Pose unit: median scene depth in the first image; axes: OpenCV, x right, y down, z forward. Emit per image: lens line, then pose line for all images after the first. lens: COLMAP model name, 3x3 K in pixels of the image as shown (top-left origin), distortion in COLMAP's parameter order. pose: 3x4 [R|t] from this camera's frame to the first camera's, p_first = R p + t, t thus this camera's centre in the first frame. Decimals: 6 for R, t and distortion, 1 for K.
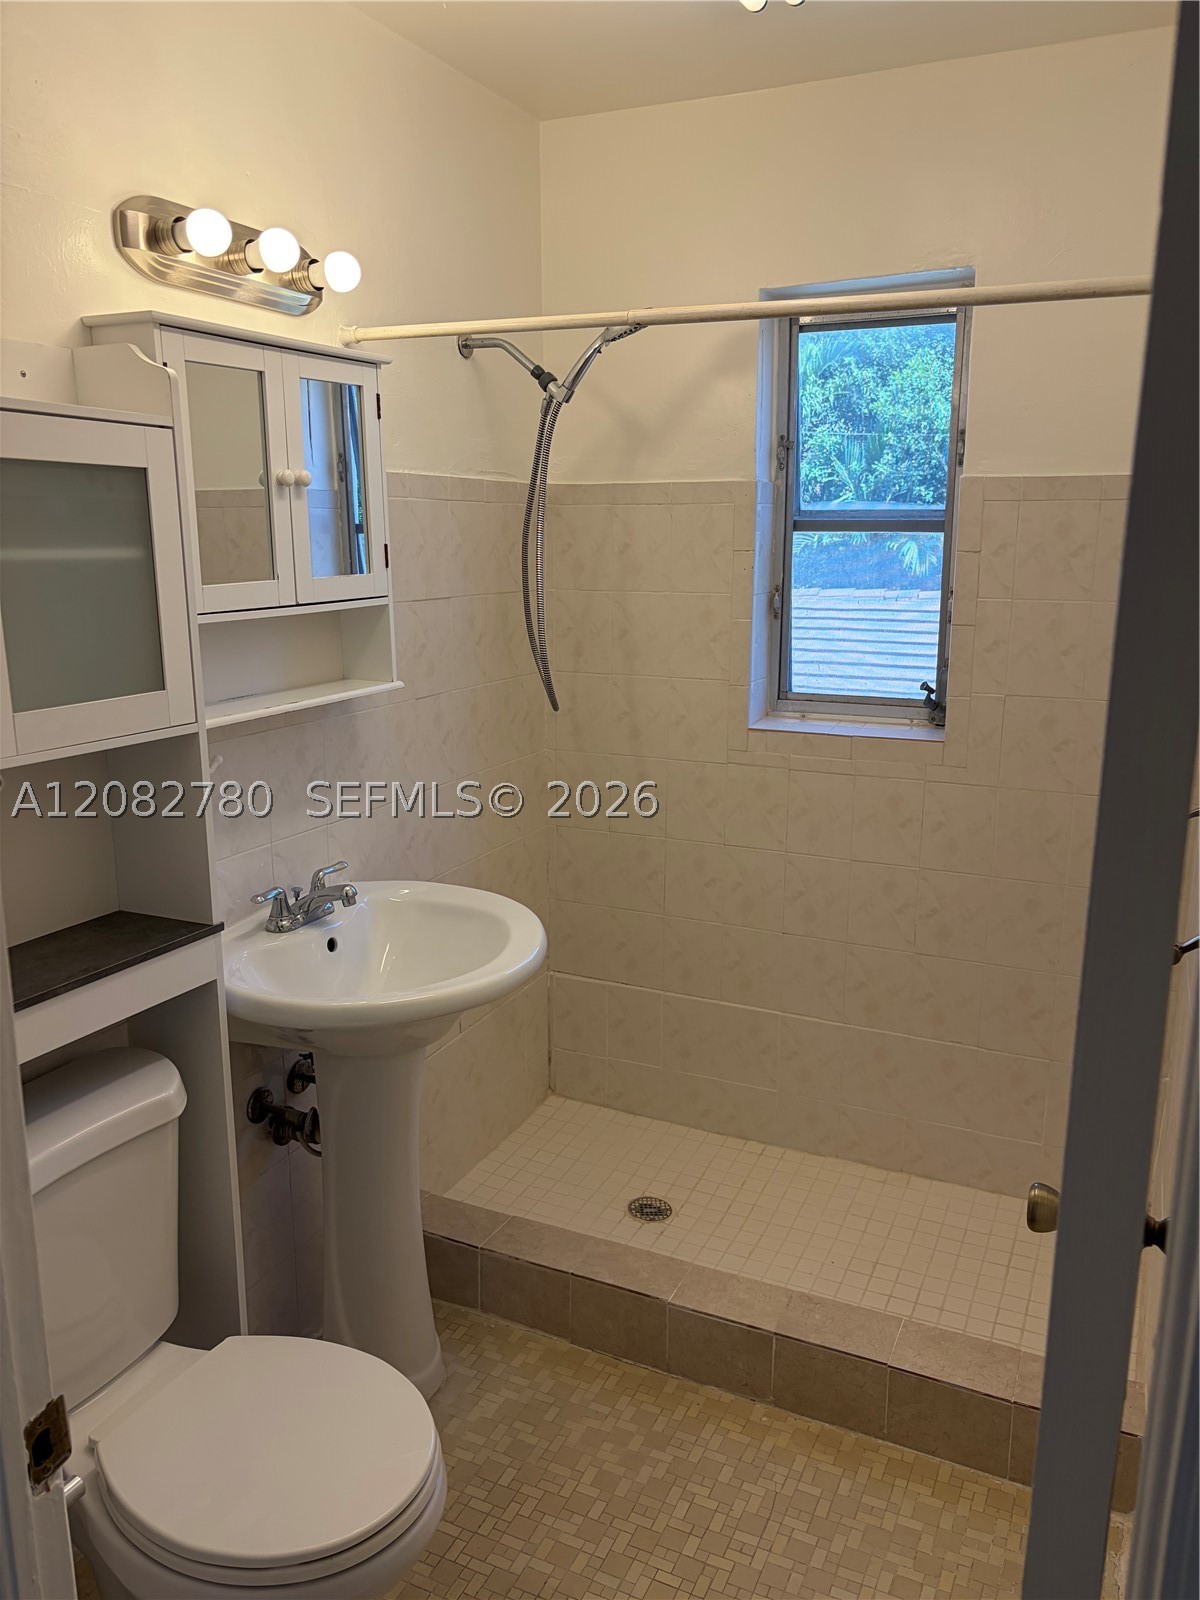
lens RADIAL K [[1203.0, 0, 603.6], [0, 1203.0, 791.3], [0, 0, 1]] dist [0.062380, -0.079469]
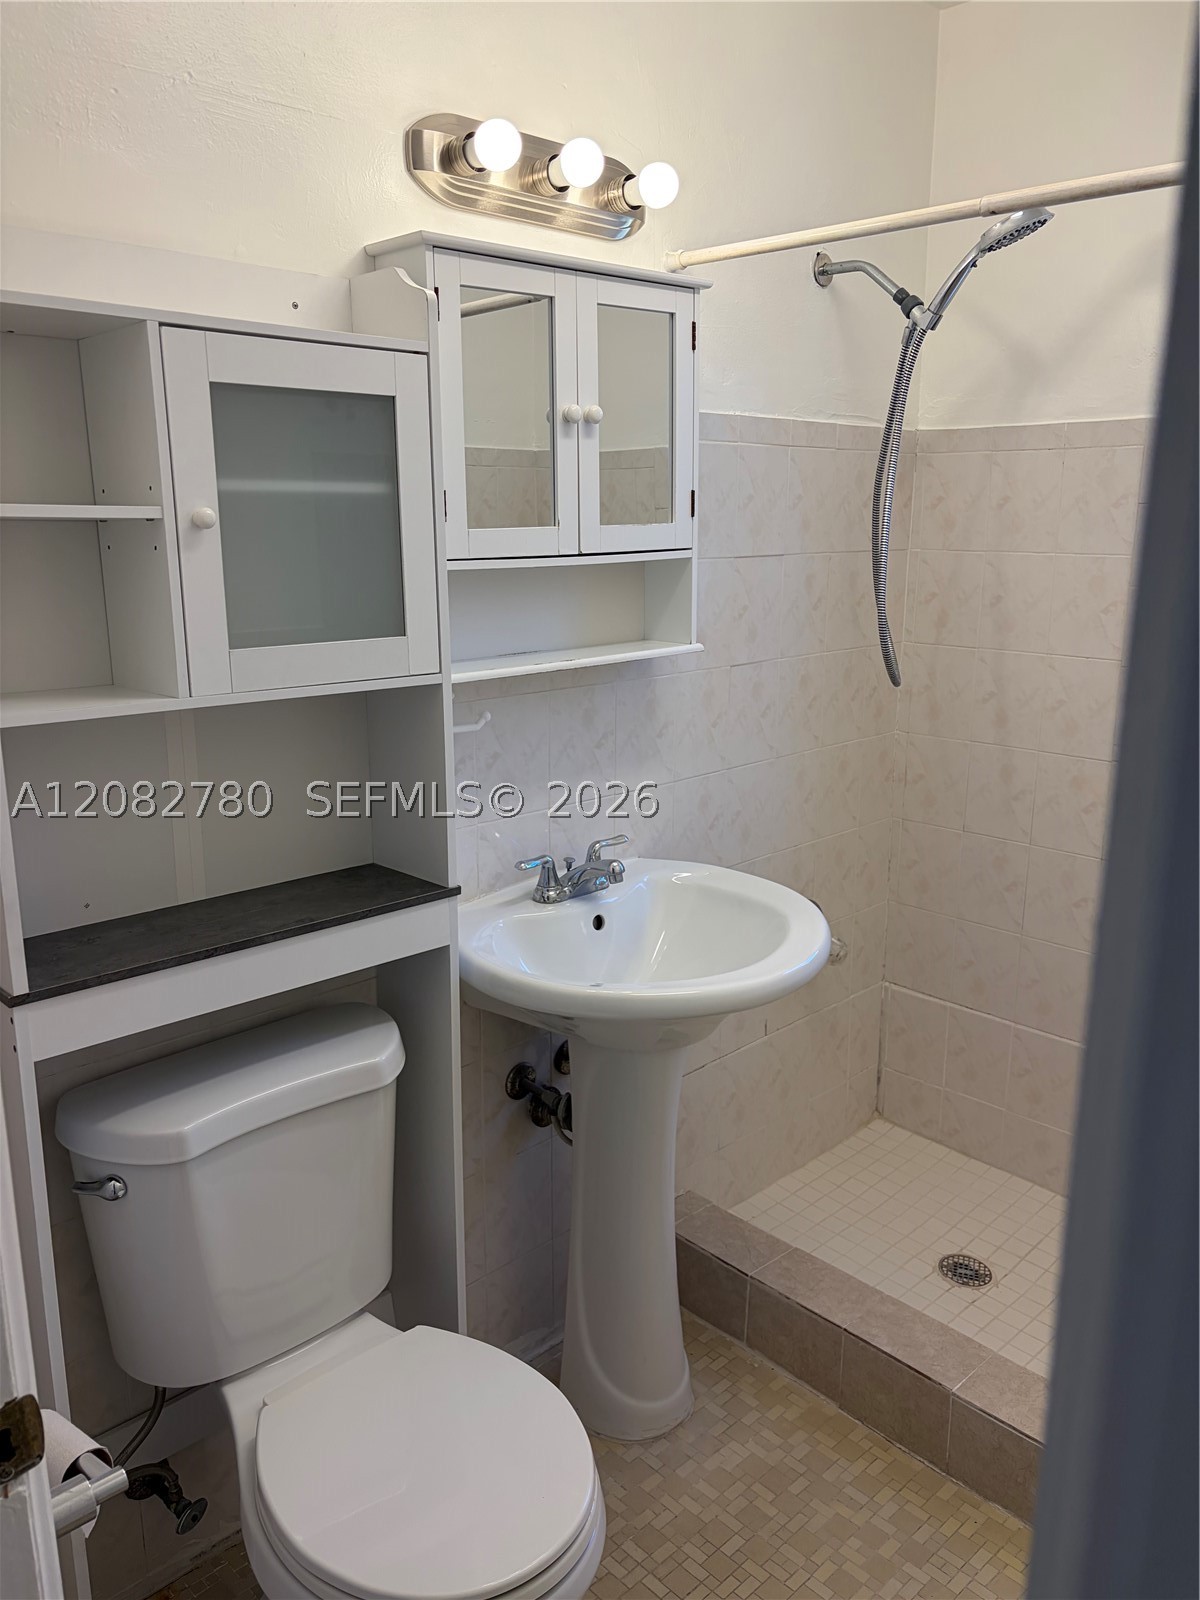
lens RADIAL K [[1203.0, 0, 603.6], [0, 1203.0, 791.3], [0, 0, 1]] dist [0.062380, -0.079469]
pose [[0.934145, 0.079123, -0.348014, 0.093773], [-0.074434, 0.996864, 0.026847, 0.000881], [0.349047, 0.000826, 0.937105, 0.133092]]
